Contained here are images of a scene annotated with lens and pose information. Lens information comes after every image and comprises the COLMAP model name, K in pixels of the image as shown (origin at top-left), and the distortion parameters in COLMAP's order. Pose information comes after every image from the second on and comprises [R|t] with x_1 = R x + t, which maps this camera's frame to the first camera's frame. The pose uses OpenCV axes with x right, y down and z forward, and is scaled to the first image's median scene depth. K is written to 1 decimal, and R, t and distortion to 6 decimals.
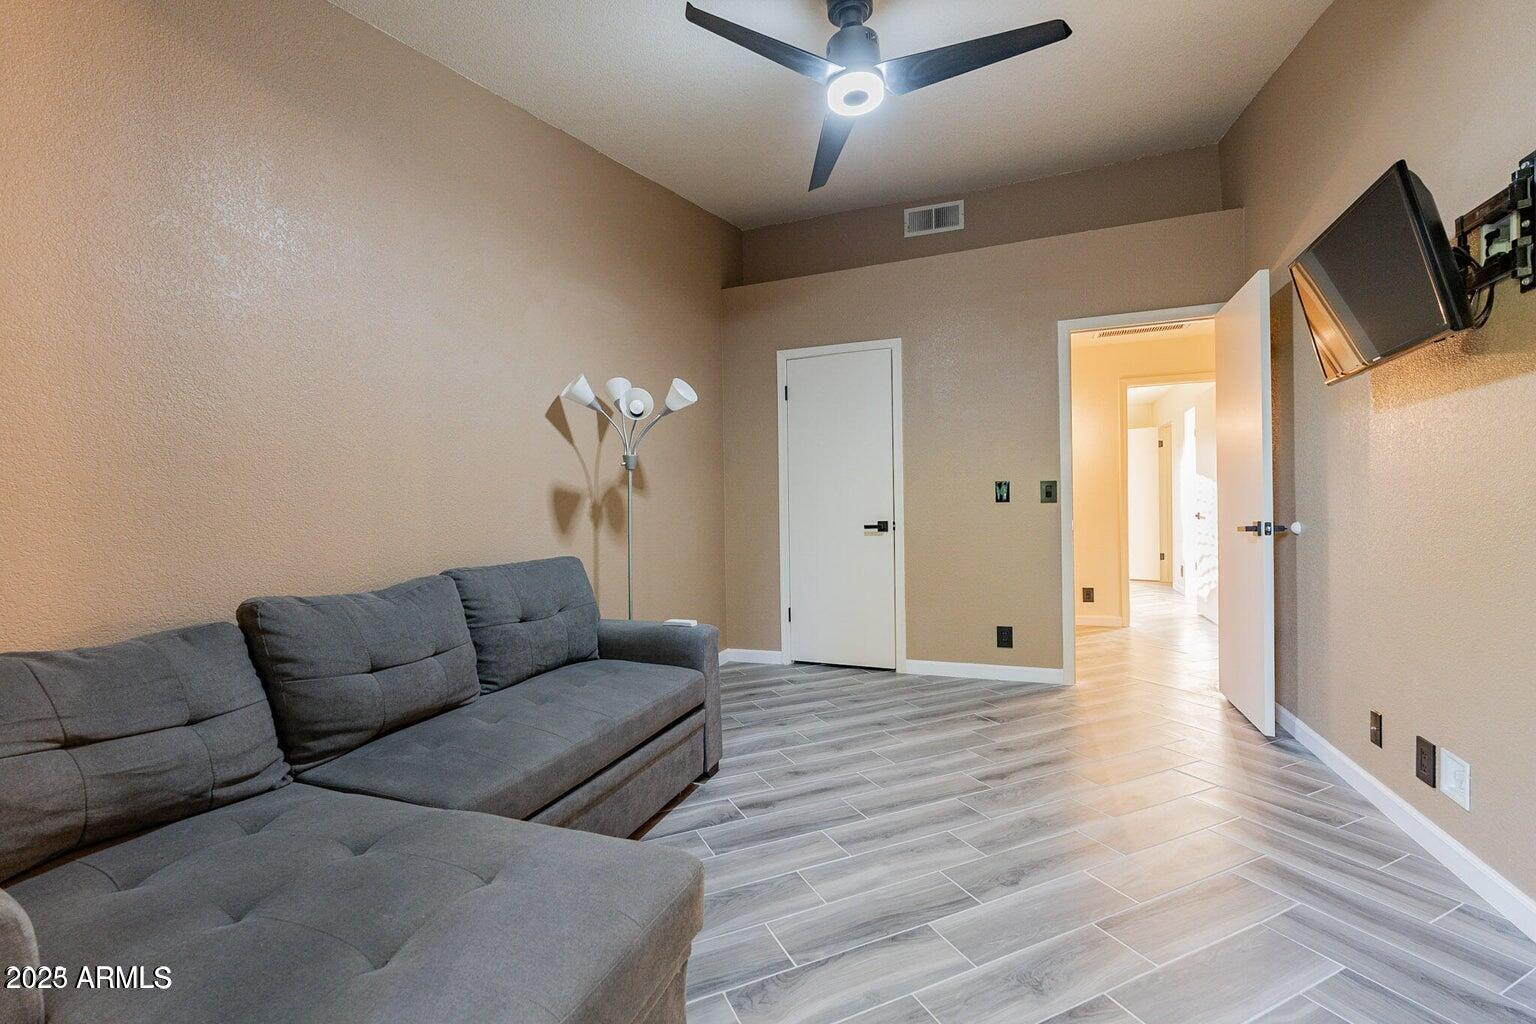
lens RADIAL K [[682.1, 0, 773.1], [0, 682.1, 513.6], [0, 0, 1]] dist [-0.010348, 0.000430]
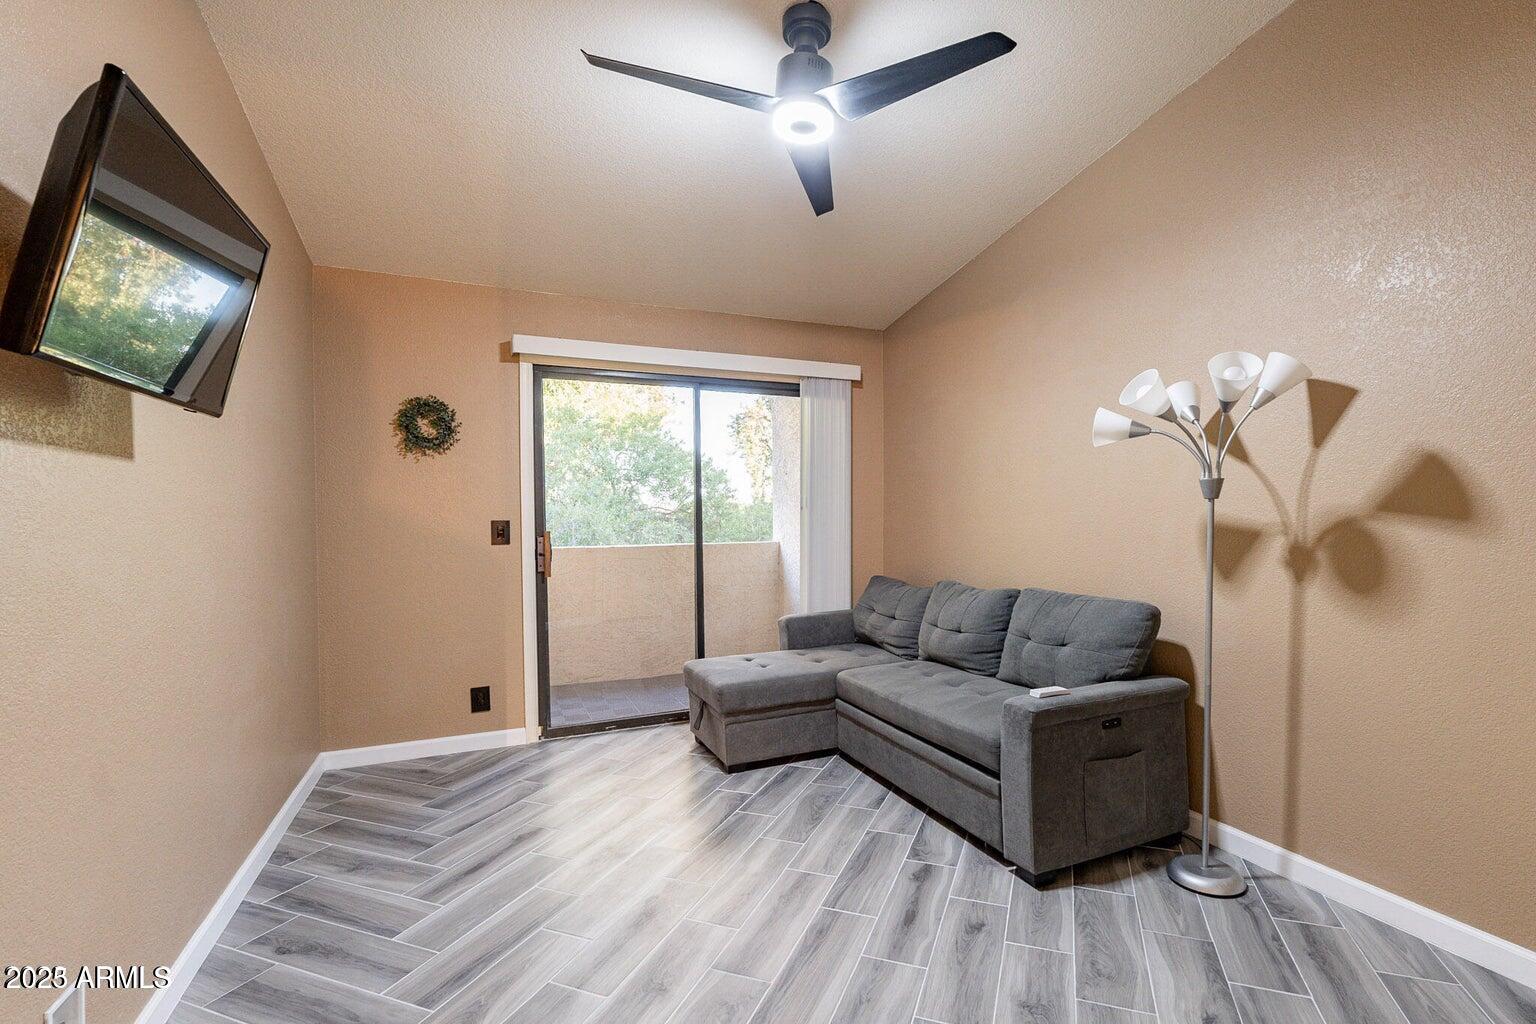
lens RADIAL K [[682.1, 0, 832.2], [0, 682.1, 522.4], [0, 0, 1]] dist [-0.010348, 0.000430]
pose [[-0.693650, 0.023788, -0.719919, 0.651703], [0.020984, 0.999698, 0.012814, -0.066868], [0.720006, -0.006218, -0.693940, 1.389270]]
